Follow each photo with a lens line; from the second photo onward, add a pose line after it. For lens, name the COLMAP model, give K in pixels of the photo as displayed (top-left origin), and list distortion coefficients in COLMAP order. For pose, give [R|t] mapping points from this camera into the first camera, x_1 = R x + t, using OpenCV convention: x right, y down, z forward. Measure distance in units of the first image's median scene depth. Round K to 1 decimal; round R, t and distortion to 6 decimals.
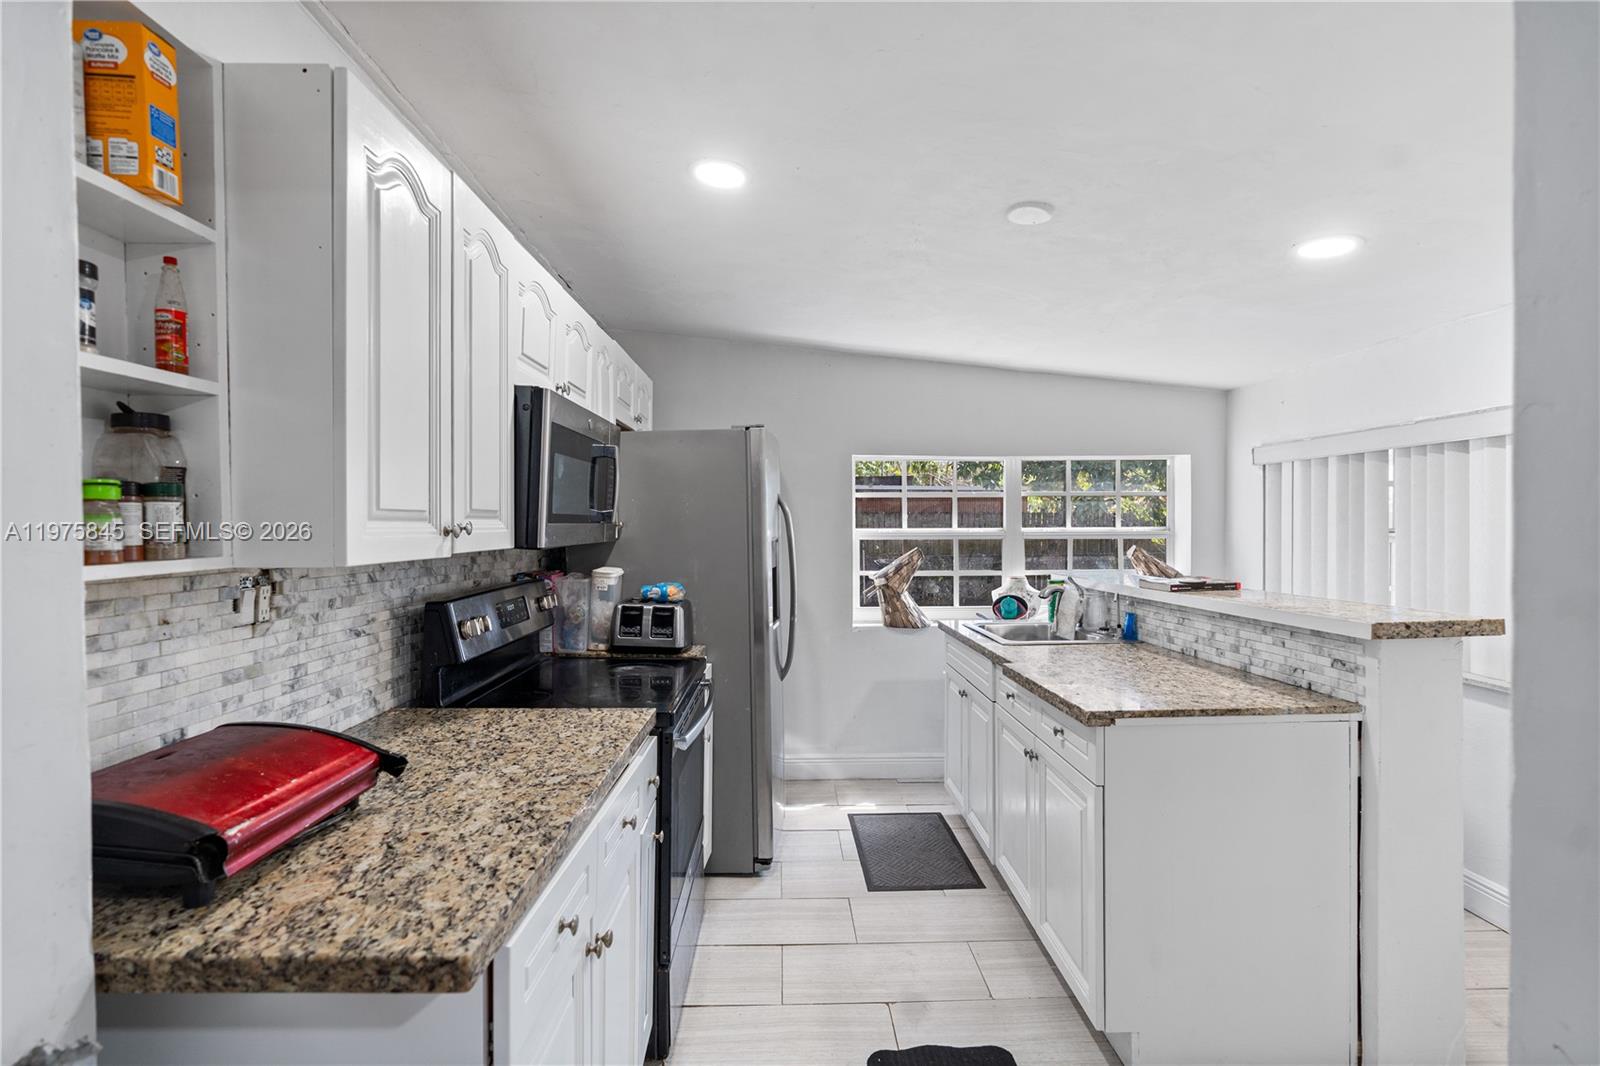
lens RADIAL K [[724.7, 0, 802.1], [0, 724.7, 527.1], [0, 0, 1]] dist [-0.005182, 0.001661]
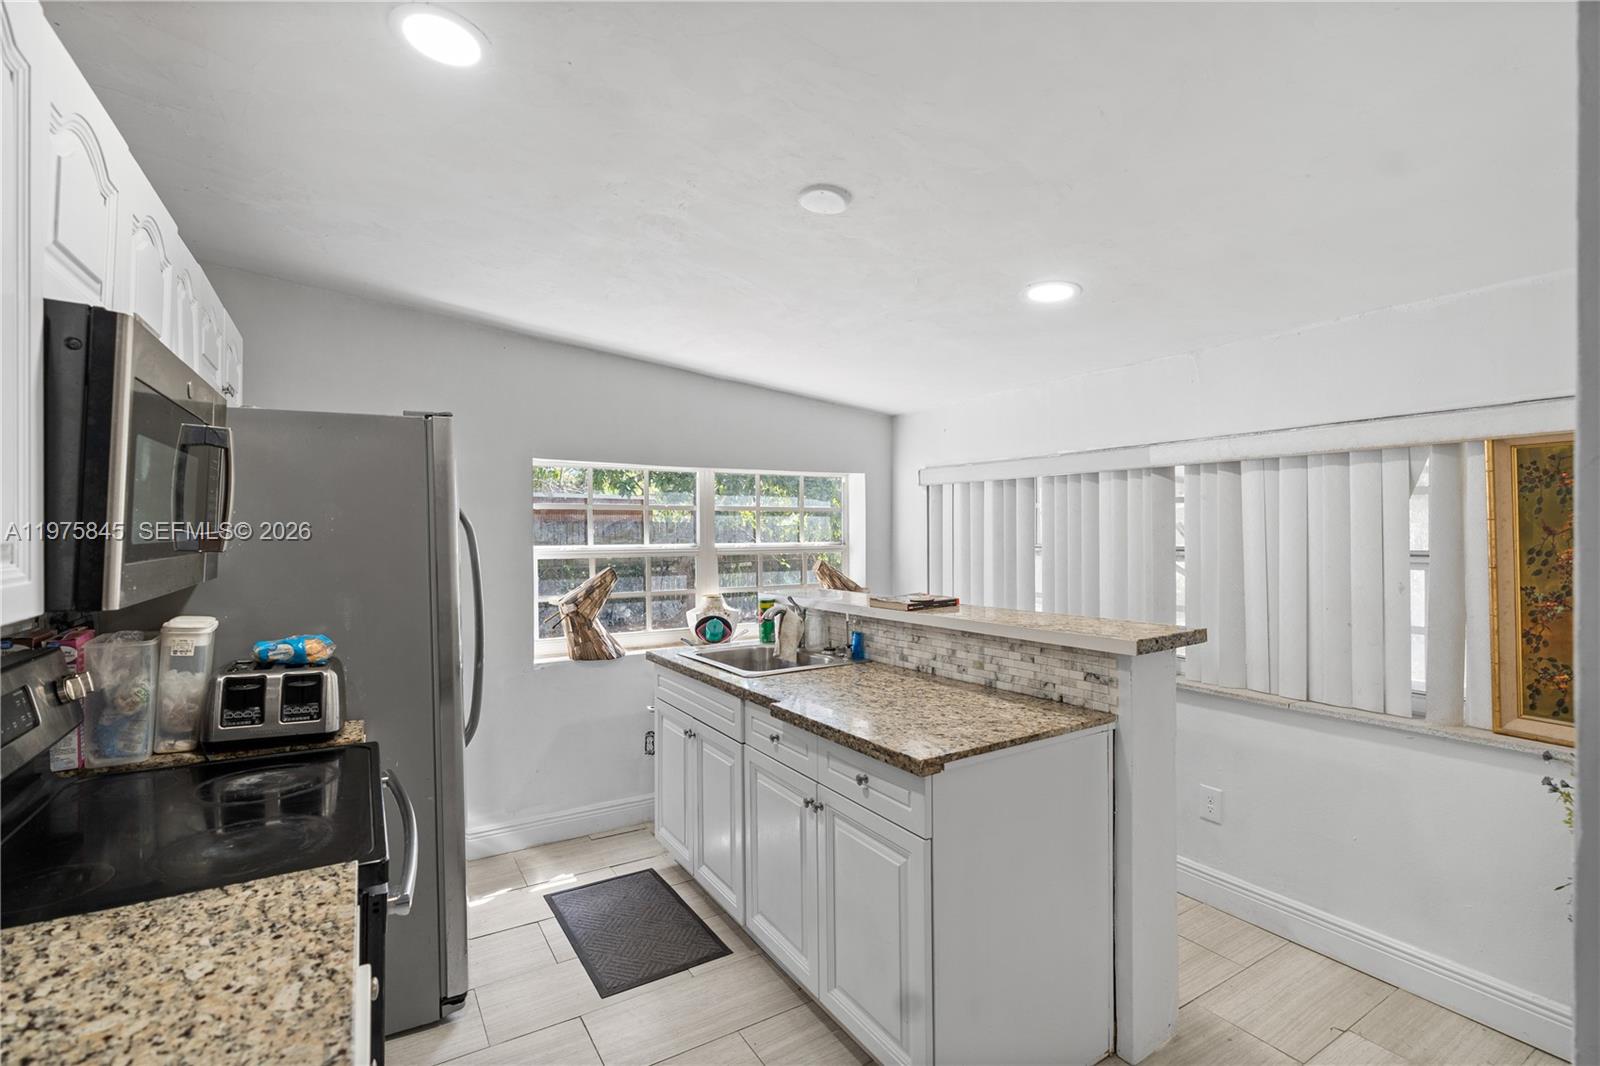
lens RADIAL K [[724.7, 0, 796.3], [0, 724.7, 532.5], [0, 0, 1]] dist [-0.005182, 0.001661]
pose [[0.870376, 0.000000, 0.492388, -0.122921], [0.001639, 0.999994, -0.002897, -0.017454], [-0.492385, 0.003328, 0.870371, 0.193623]]
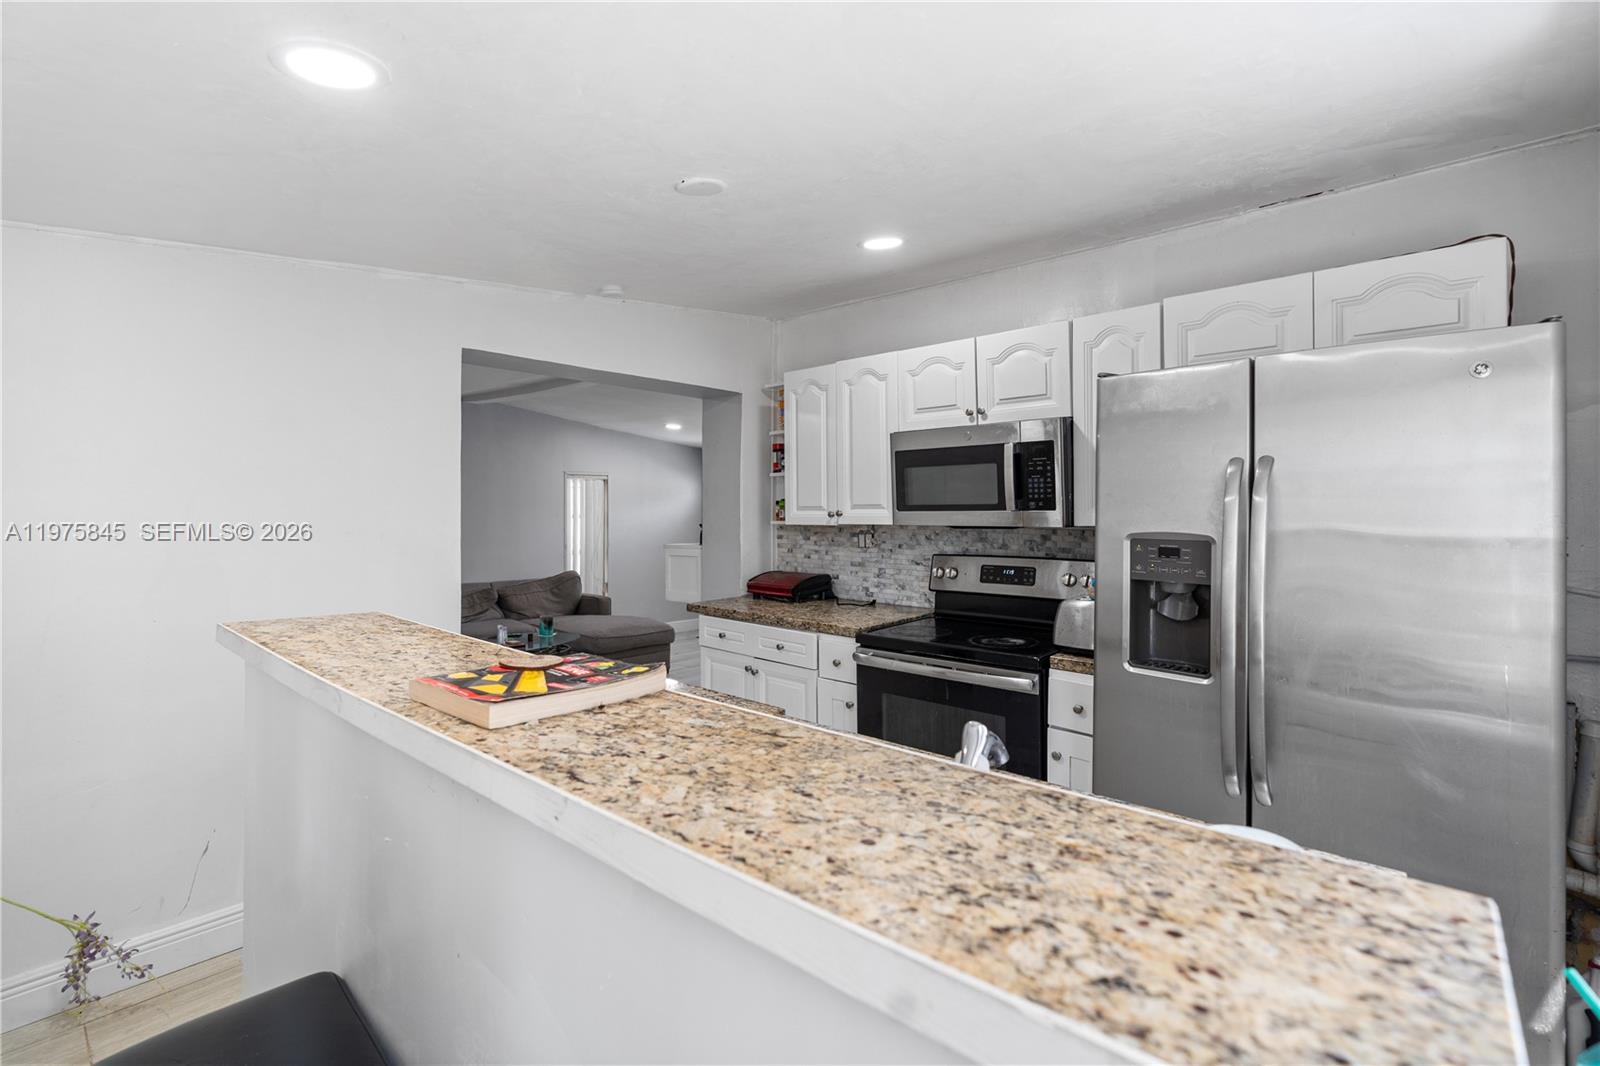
lens RADIAL K [[724.7, 0, 800.6], [0, 724.7, 522.9], [0, 0, 1]] dist [-0.005182, 0.001661]
pose [[-0.686814, 0.003541, -0.726825, 1.094623], [-0.005699, 0.999931, 0.010257, 0.010096], [0.726811, 0.011187, -0.686746, 2.110644]]
